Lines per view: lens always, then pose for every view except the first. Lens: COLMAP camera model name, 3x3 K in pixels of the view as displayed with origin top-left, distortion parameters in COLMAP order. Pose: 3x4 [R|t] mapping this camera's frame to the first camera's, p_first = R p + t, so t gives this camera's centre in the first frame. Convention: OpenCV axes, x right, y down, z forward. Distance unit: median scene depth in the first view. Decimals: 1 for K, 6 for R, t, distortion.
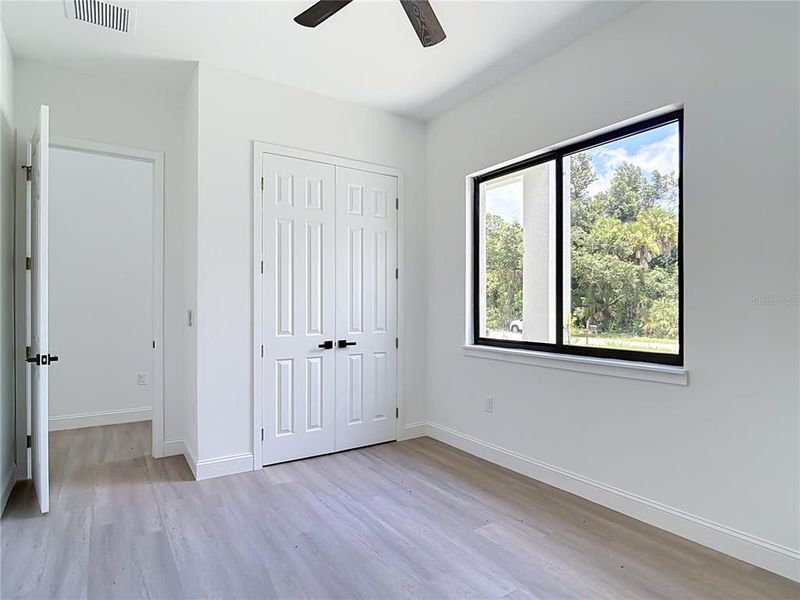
lens RADIAL K [[482.5, 0, 407.6], [0, 482.5, 303.0], [0, 0, 1]] dist [0.024580, -0.008651]
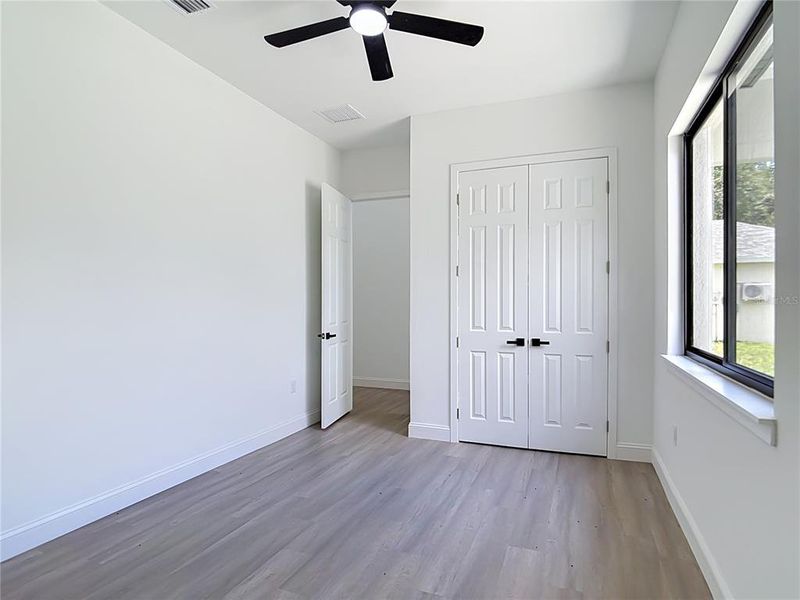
lens RADIAL K [[482.5, 0, 395.2], [0, 482.5, 303.5], [0, 0, 1]] dist [0.024580, -0.008651]
pose [[0.557704, -0.000033, -0.830040, 0.582985], [0.005767, 0.999976, 0.003835, -0.000719], [0.830020, -0.006926, 0.557691, 0.224532]]
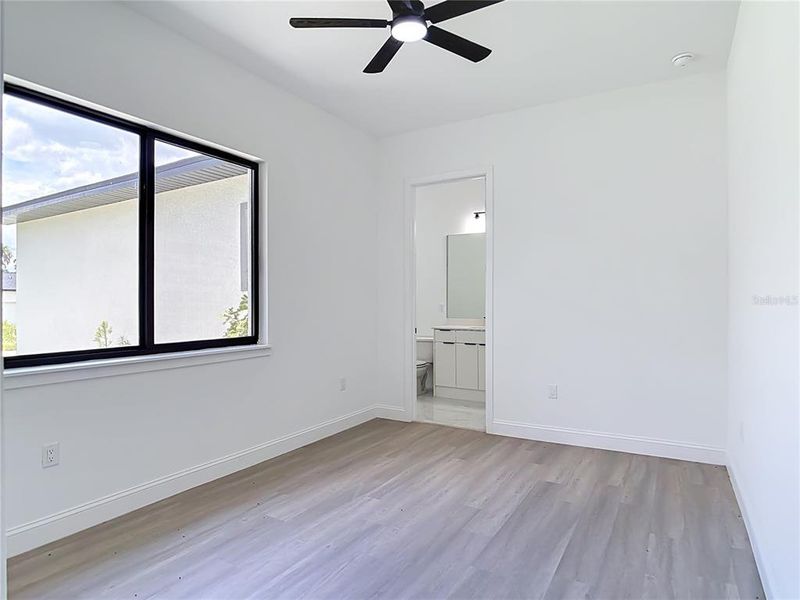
lens RADIAL K [[482.5, 0, 410.0], [0, 482.5, 300.9], [0, 0, 1]] dist [0.024580, -0.008651]
pose [[-0.440145, -0.002544, 0.897923, -0.662588], [-0.001658, 0.999997, 0.002021, 0.000544], [-0.897925, -0.000600, -0.440148, 0.897741]]
